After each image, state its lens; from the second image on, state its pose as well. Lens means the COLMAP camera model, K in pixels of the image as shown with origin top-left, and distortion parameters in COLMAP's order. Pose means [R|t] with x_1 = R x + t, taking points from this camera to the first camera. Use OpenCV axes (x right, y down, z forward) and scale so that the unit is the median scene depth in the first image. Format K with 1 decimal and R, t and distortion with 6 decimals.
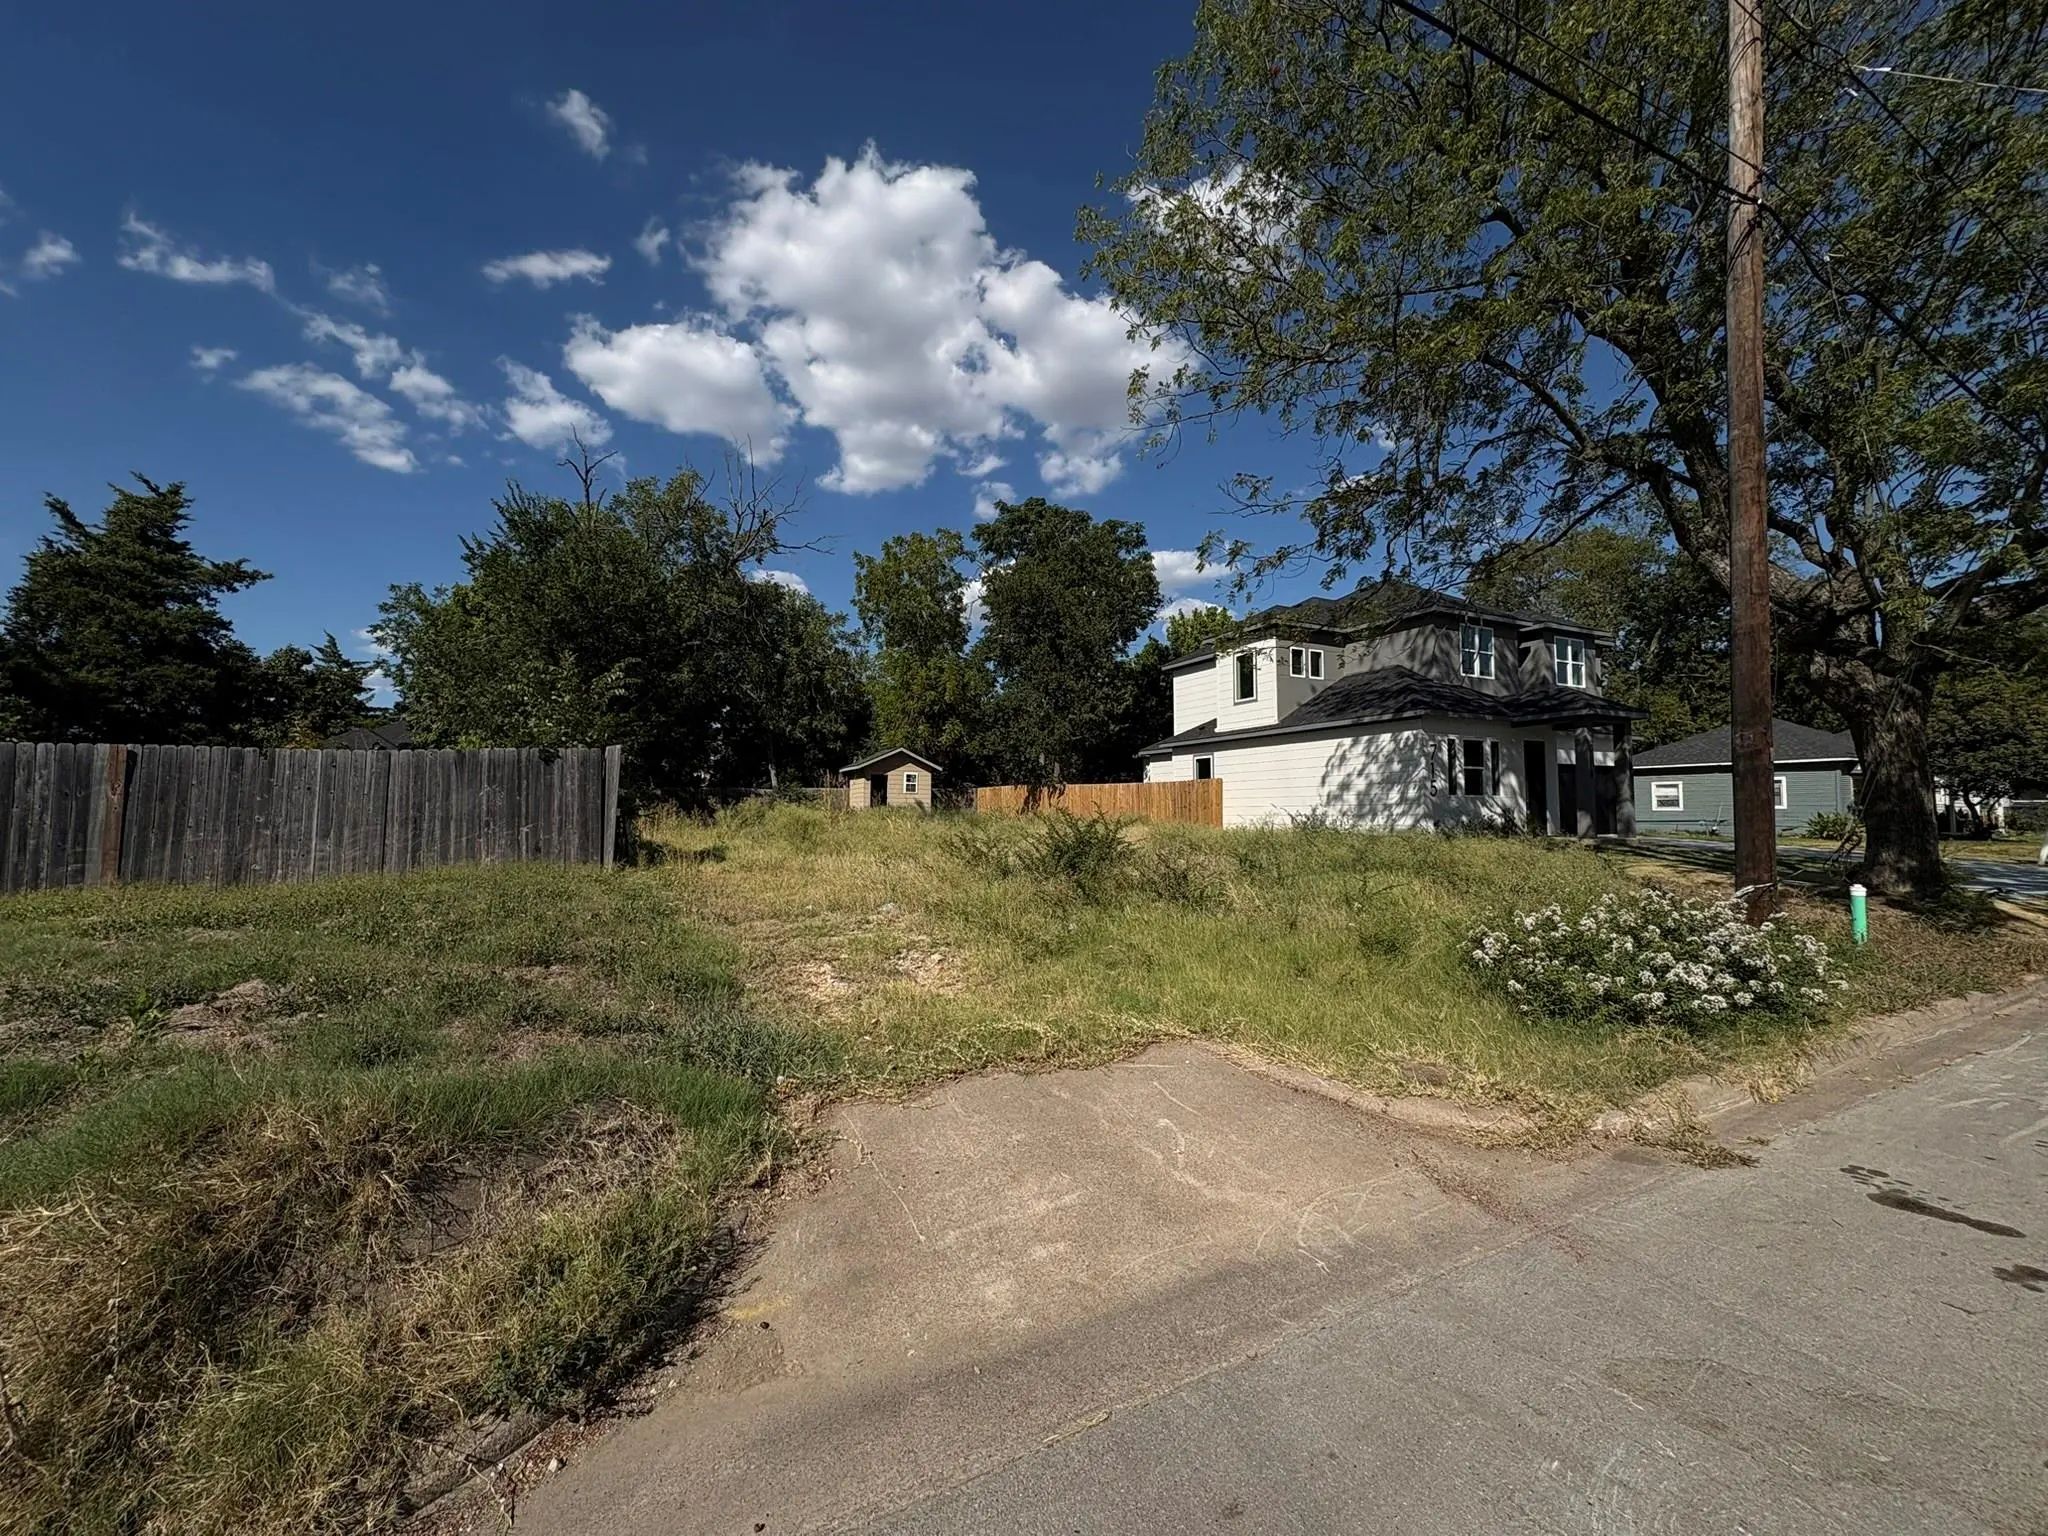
lens RADIAL K [[812.8, 0, 1020.9], [0, 812.8, 762.7], [0, 0, 1]] dist [0.000519, -0.000066]
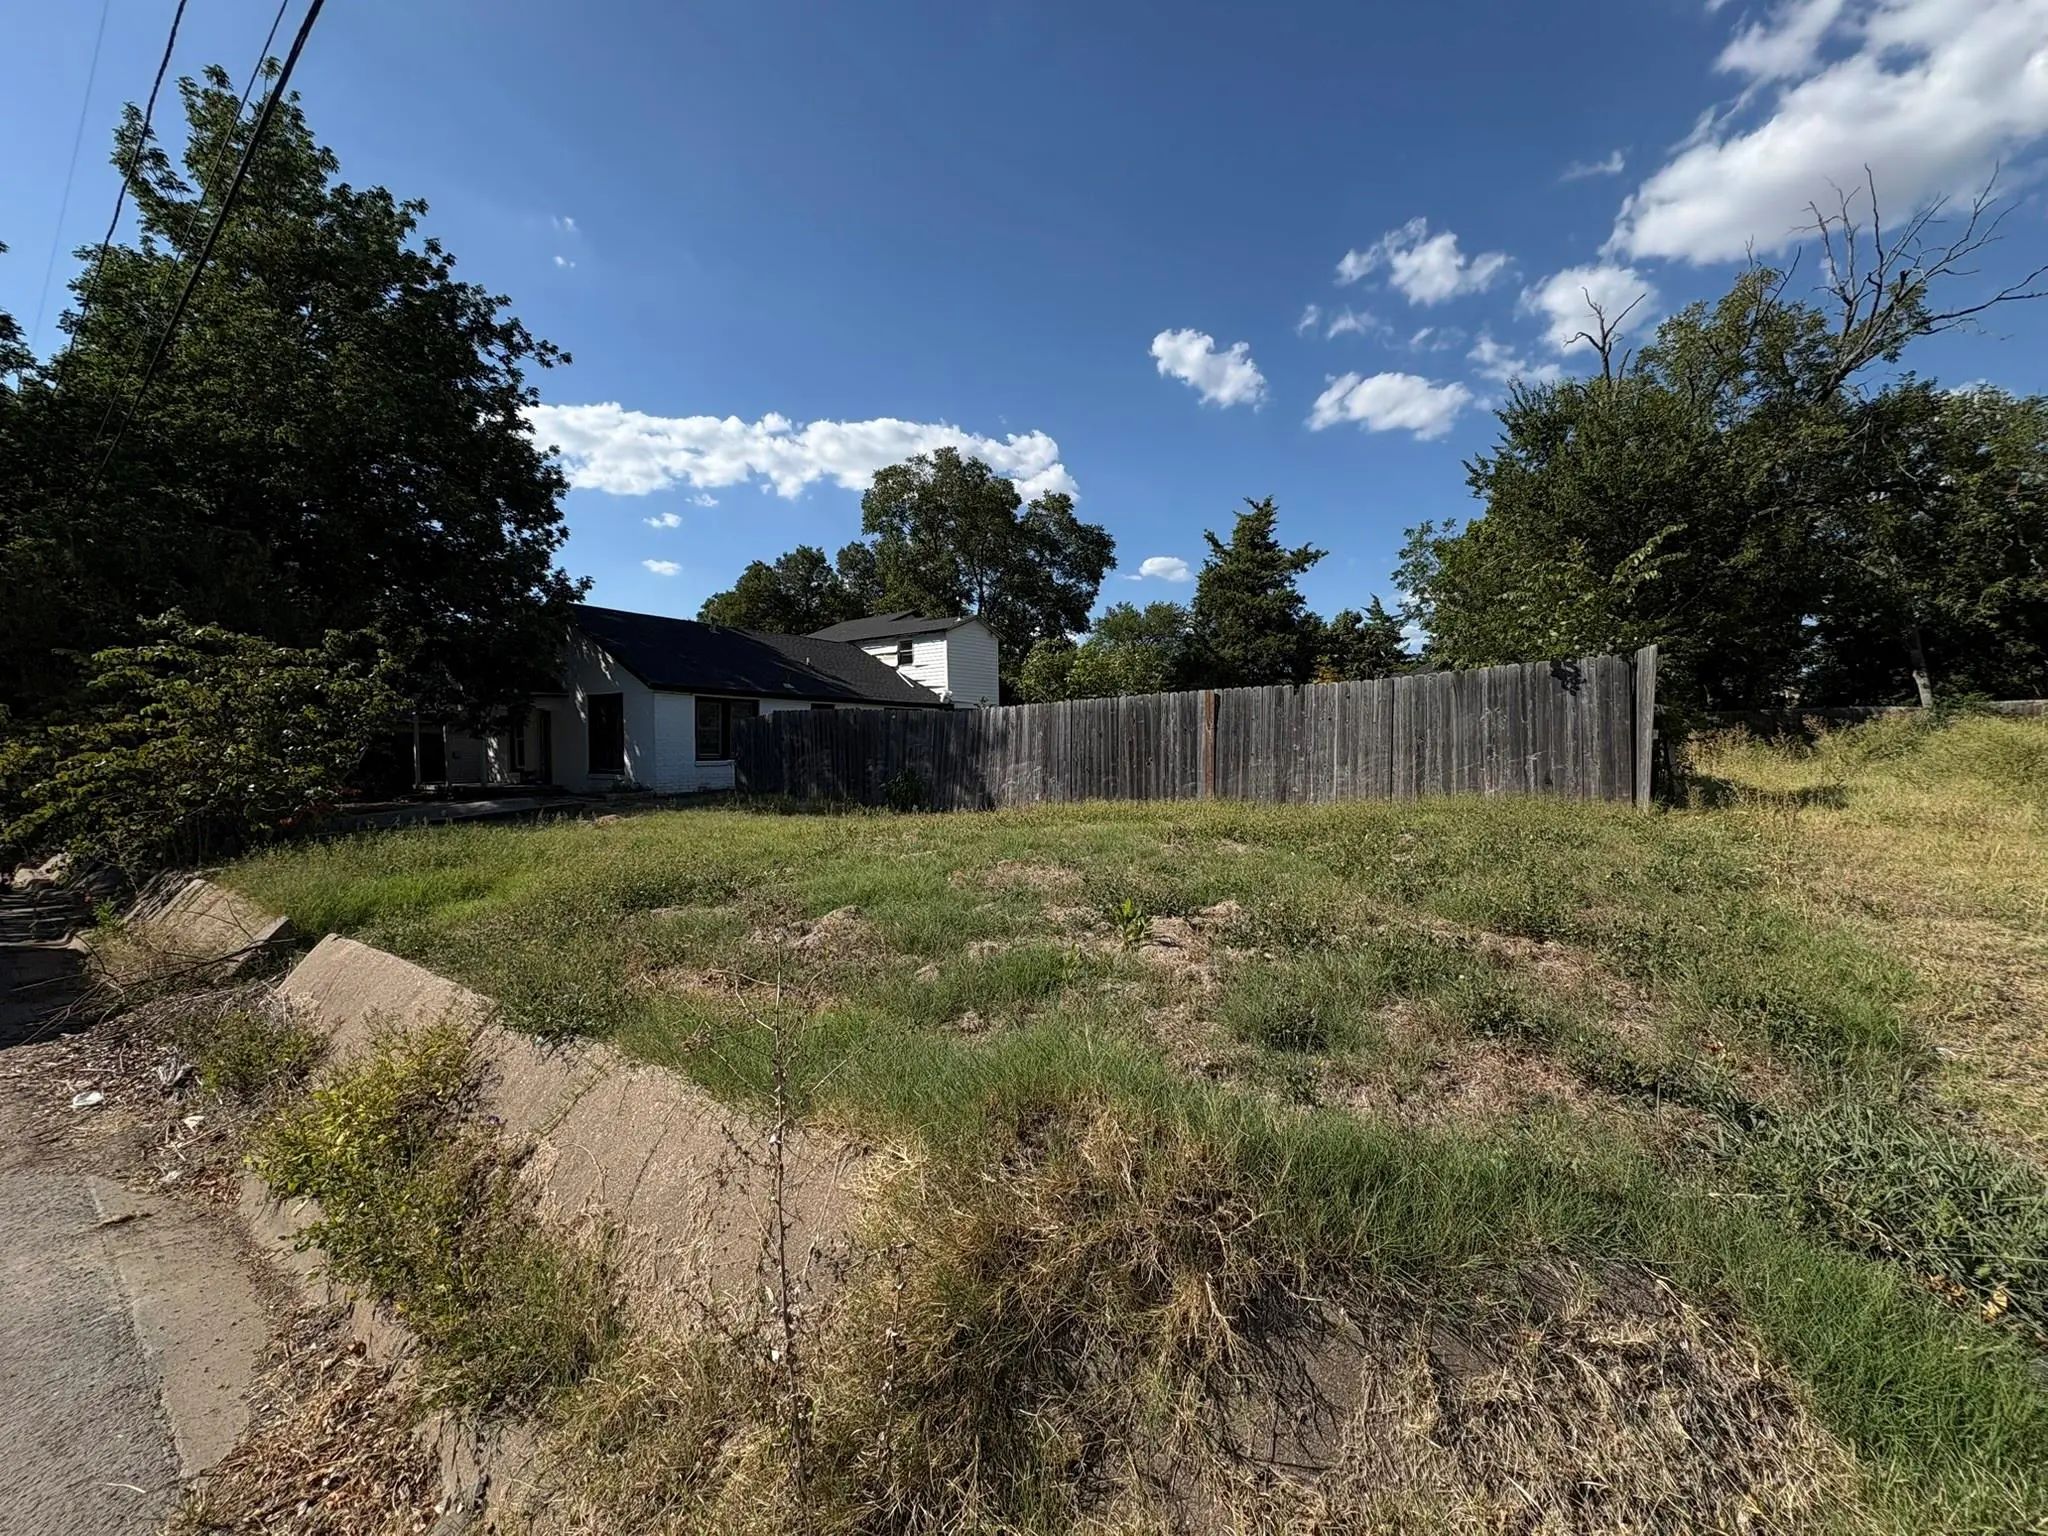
lens RADIAL K [[812.8, 0, 1025.6], [0, 812.8, 762.3], [0, 0, 1]] dist [0.000519, -0.000066]
pose [[0.432020, 0.006407, -0.901841, -0.069801], [0.063906, 0.997244, 0.037699, 0.020326], [0.899597, -0.073920, 0.430420, 0.152540]]
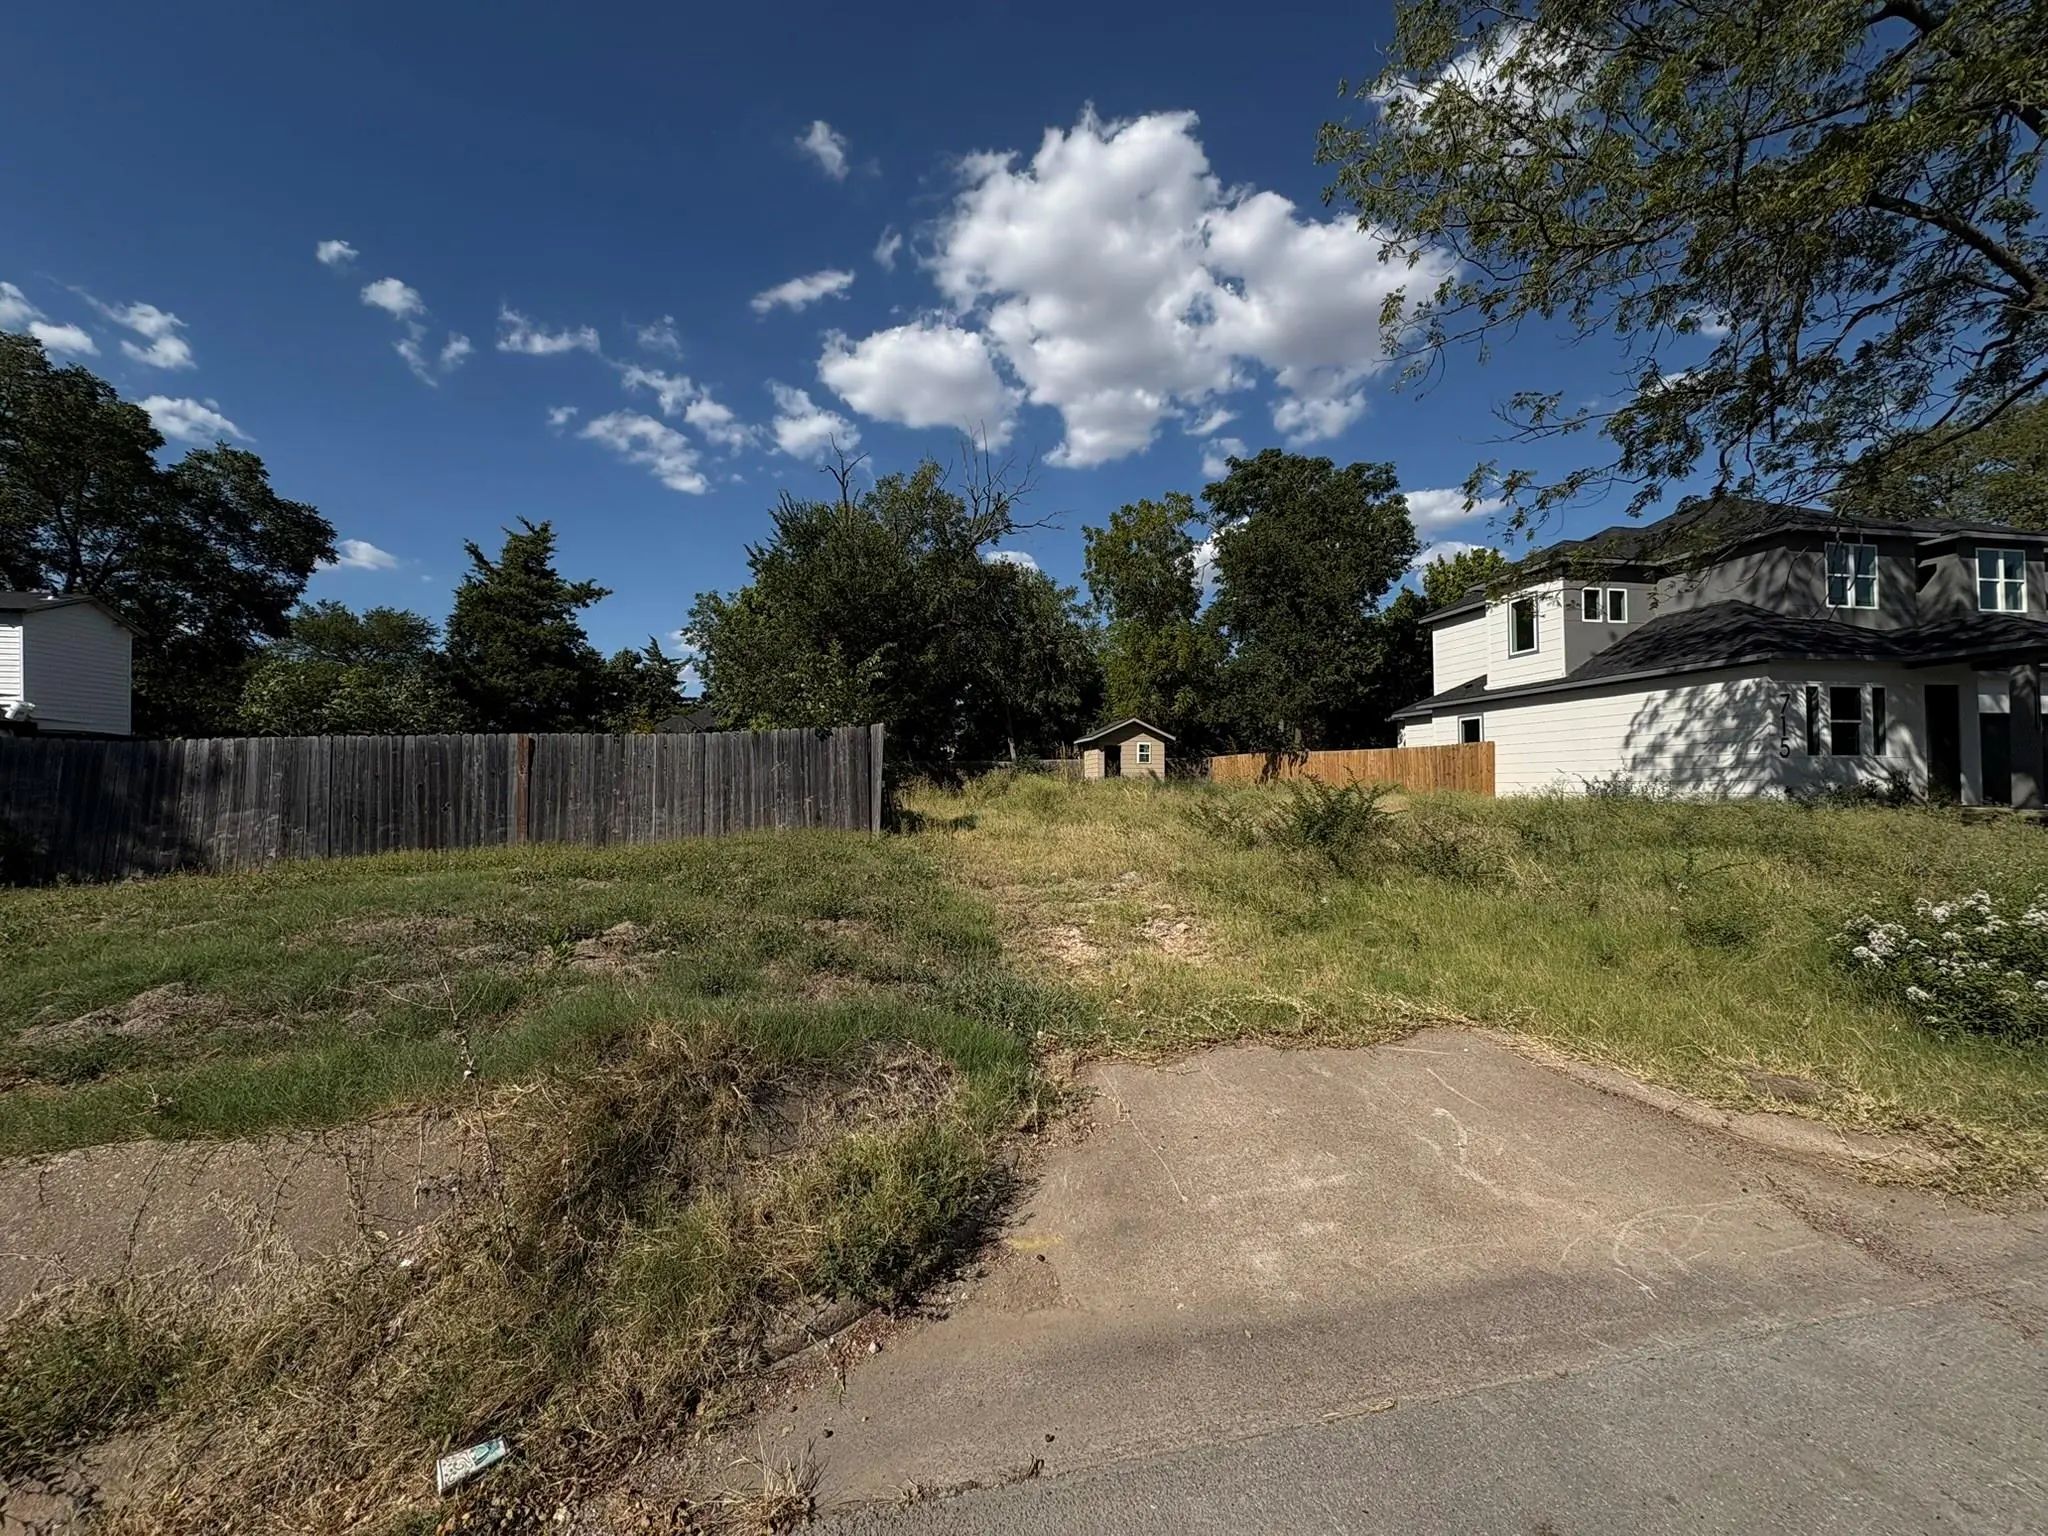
lens RADIAL K [[812.8, 0, 1021.9], [0, 812.8, 762.4], [0, 0, 1]] dist [0.000519, -0.000066]
pose [[0.960542, -0.015025, -0.277730, -0.007933], [0.025033, 0.999157, 0.032525, 0.000246], [0.277008, -0.038194, 0.960108, -0.003810]]
